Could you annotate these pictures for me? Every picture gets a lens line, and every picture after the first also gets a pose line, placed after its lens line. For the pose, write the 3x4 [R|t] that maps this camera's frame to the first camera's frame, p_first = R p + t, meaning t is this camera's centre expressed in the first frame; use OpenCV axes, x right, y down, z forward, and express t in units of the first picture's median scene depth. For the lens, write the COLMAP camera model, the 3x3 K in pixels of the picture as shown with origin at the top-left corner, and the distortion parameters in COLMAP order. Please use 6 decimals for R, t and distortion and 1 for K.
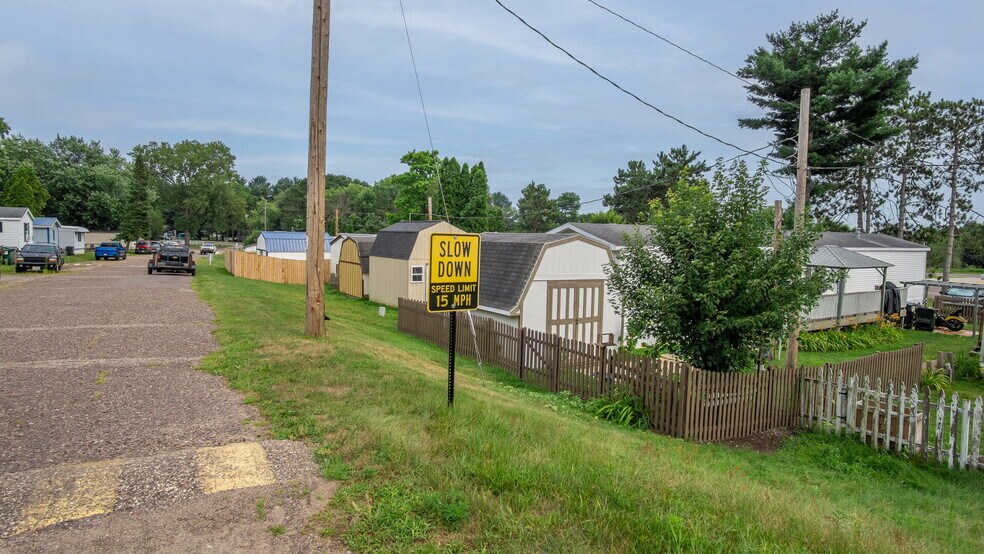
lens RADIAL K [[694.1, 0, 489.1], [0, 694.1, 277.4], [0, 0, 1]] dist [0.086157, -0.088729]
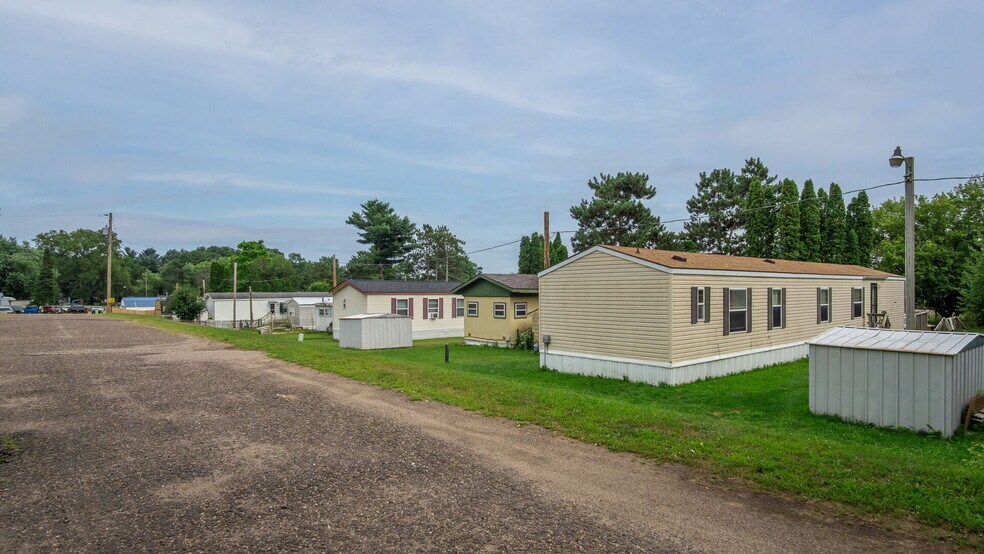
lens RADIAL K [[694.1, 0, 489.1], [0, 694.1, 277.4], [0, 0, 1]] dist [0.086157, -0.088729]
pose [[0.992273, -0.032986, 0.119609, 0.180167], [0.042624, 0.995968, -0.078940, 0.033760], [-0.116523, 0.083428, 0.989678, -0.421257]]
